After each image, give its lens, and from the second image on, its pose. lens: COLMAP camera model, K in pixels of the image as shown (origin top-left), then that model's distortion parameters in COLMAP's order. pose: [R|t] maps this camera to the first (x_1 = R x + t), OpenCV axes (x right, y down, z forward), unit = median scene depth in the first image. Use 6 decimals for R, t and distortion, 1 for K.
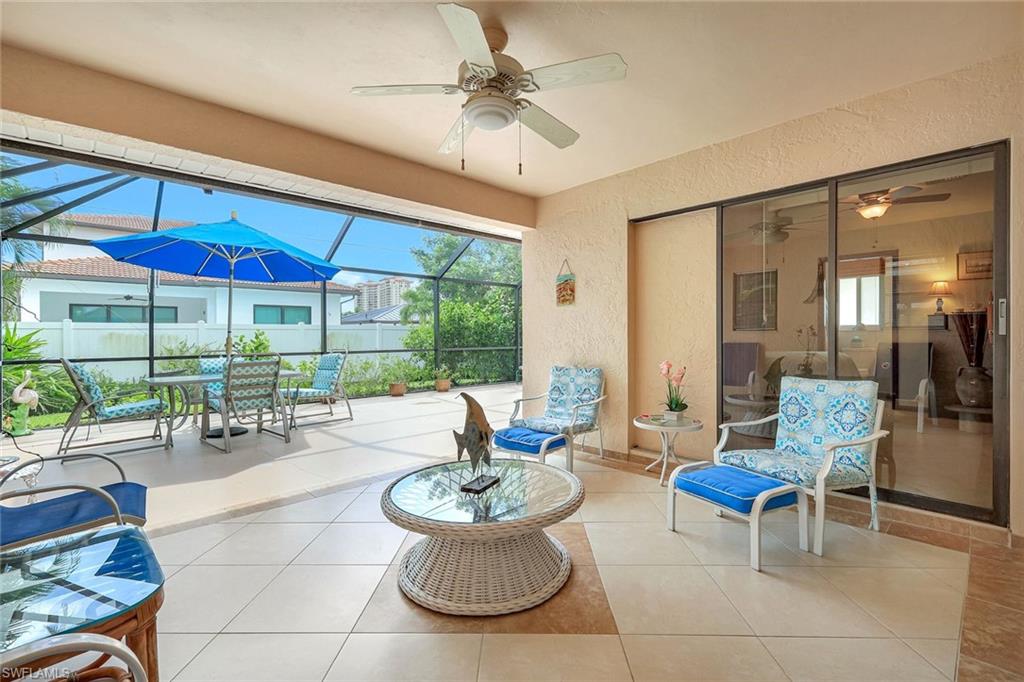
lens RADIAL K [[454.0, 0, 509.2], [0, 454.0, 333.6], [0, 0, 1]] dist [0.006245, -0.000858]
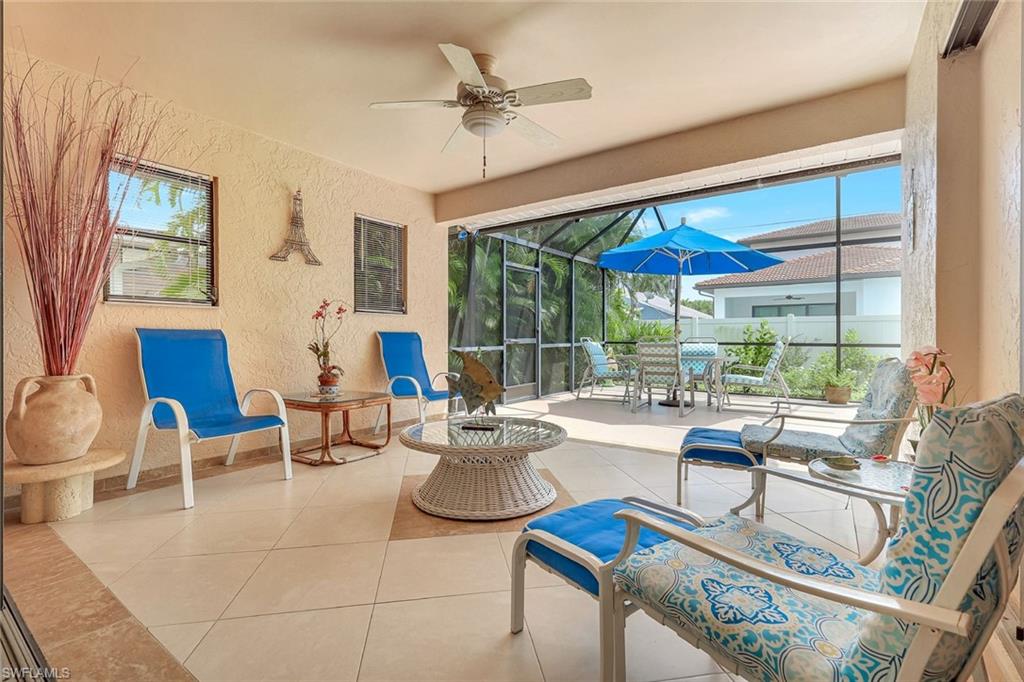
lens RADIAL K [[454.0, 0, 509.2], [0, 454.0, 333.6], [0, 0, 1]] dist [0.006245, -0.000858]
pose [[0.186276, 0.001495, -0.982496, 0.471180], [-0.000275, 0.999999, 0.001469, 0.029698], [0.982497, -0.000003, 0.186276, 0.339853]]
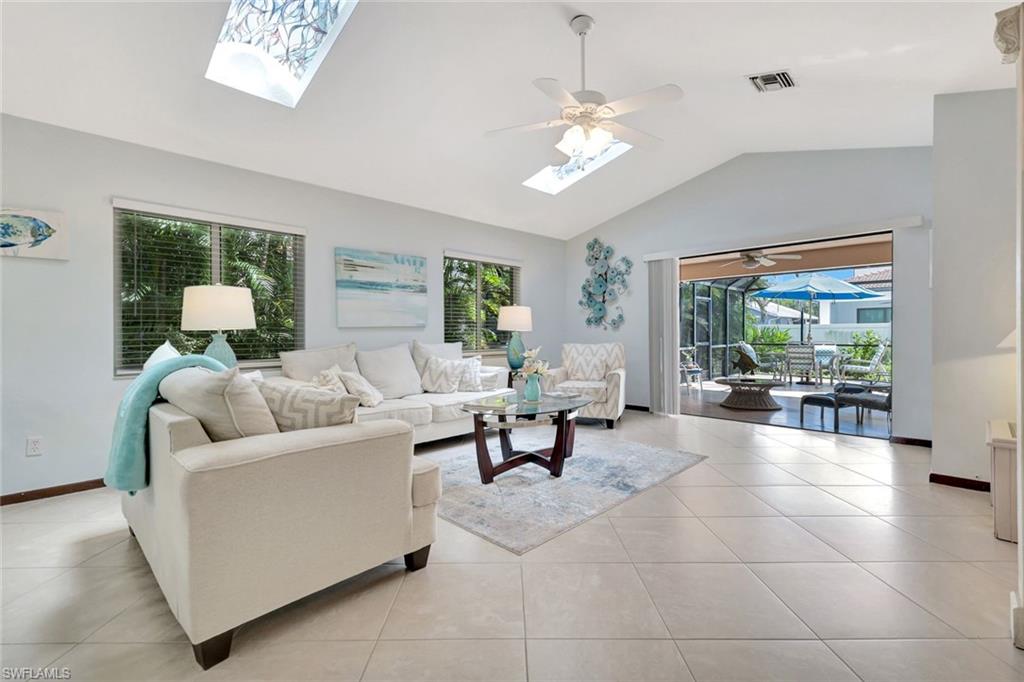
lens RADIAL K [[454.0, 0, 509.2], [0, 454.0, 333.6], [0, 0, 1]] dist [0.006245, -0.000858]
pose [[0.030850, 0.004686, -0.999513, 1.226422], [0.004854, 0.999977, 0.004838, -0.007357], [0.999512, -0.005001, 0.030827, -0.302320]]
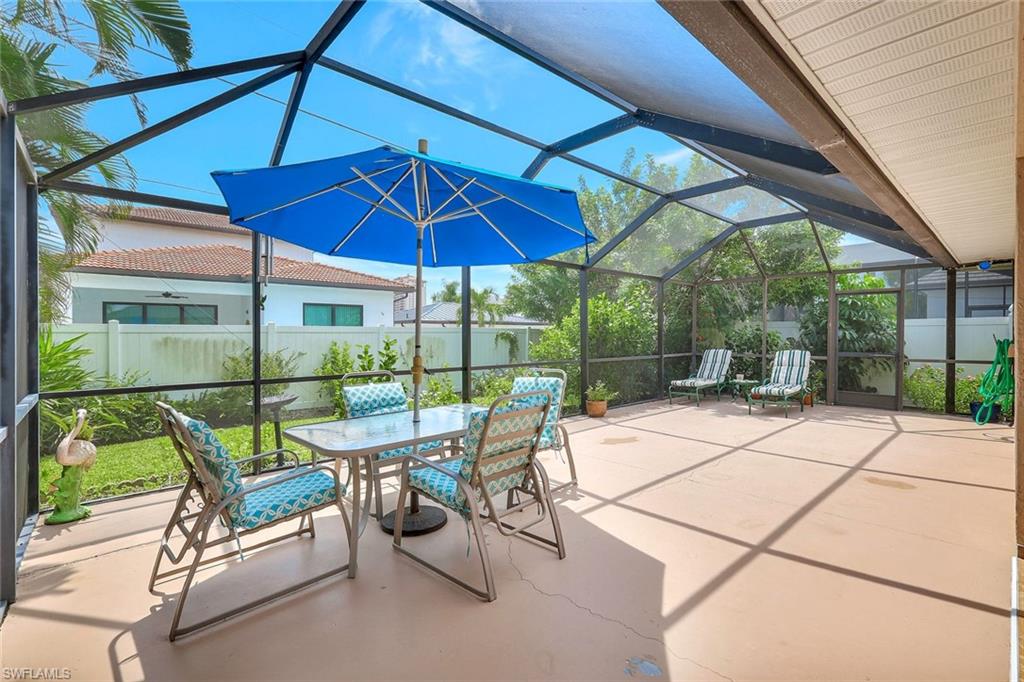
lens RADIAL K [[454.0, 0, 509.2], [0, 454.0, 333.6], [0, 0, 1]] dist [0.006245, -0.000858]
pose [[0.999627, 0.002907, -0.027145, -0.479285], [-0.002879, 0.999995, 0.001051, -0.020624], [0.027148, -0.000972, 0.999631, 0.419023]]
